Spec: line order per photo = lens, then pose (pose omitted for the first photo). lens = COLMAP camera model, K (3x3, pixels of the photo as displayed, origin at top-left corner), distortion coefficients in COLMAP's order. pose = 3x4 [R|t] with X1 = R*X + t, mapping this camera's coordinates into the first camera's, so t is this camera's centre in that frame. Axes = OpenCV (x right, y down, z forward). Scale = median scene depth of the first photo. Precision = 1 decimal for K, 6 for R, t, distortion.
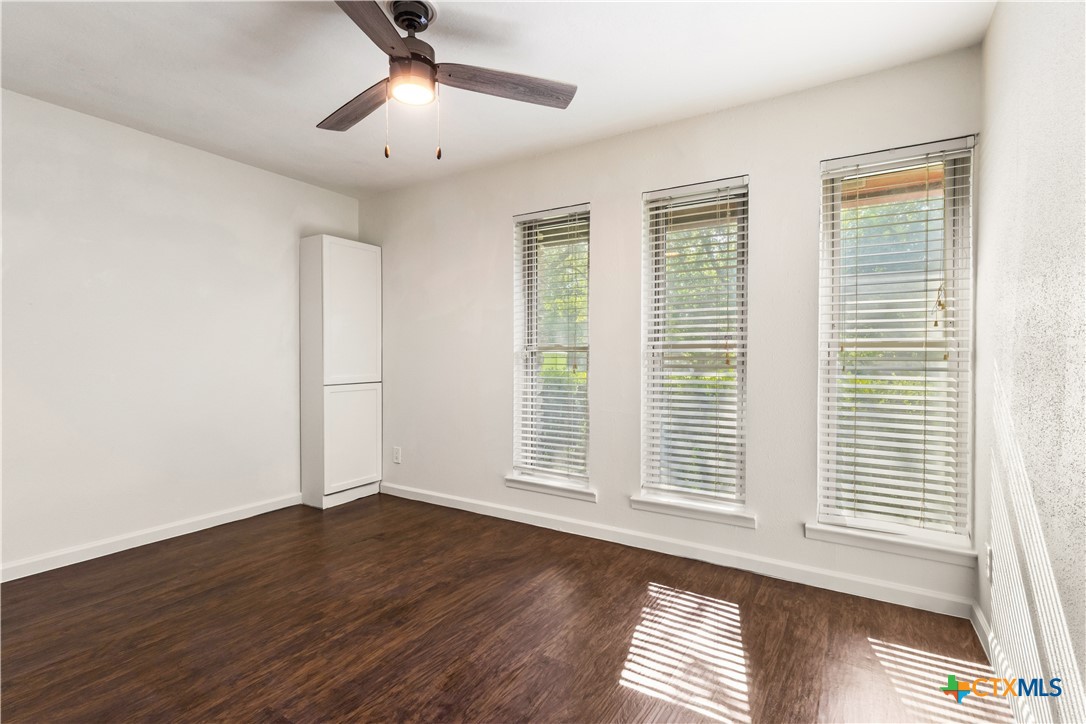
lens RADIAL K [[507.0, 0, 543.9], [0, 507.0, 358.1], [0, 0, 1]] dist [-0.001843, 0.000729]
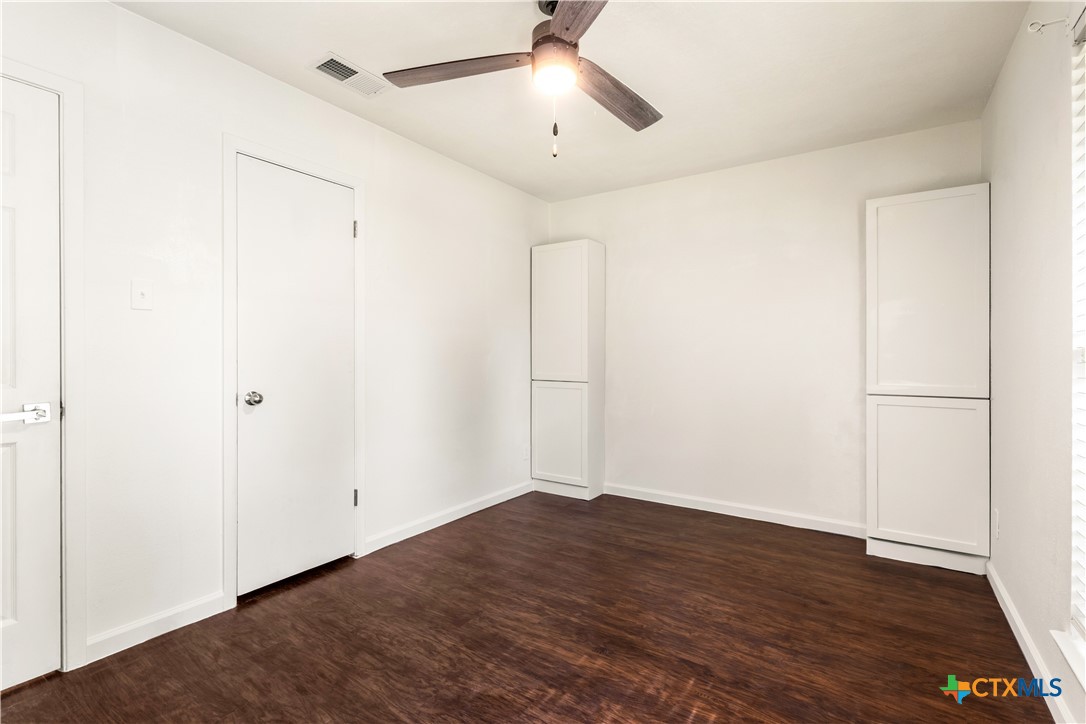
lens RADIAL K [[507.0, 0, 545.6], [0, 507.0, 356.2], [0, 0, 1]] dist [-0.001843, 0.000729]
pose [[-0.035656, 0.004564, -0.999354, 0.530012], [-0.011580, 0.999921, 0.004980, -0.005181], [0.999297, 0.011750, -0.035600, 0.789206]]
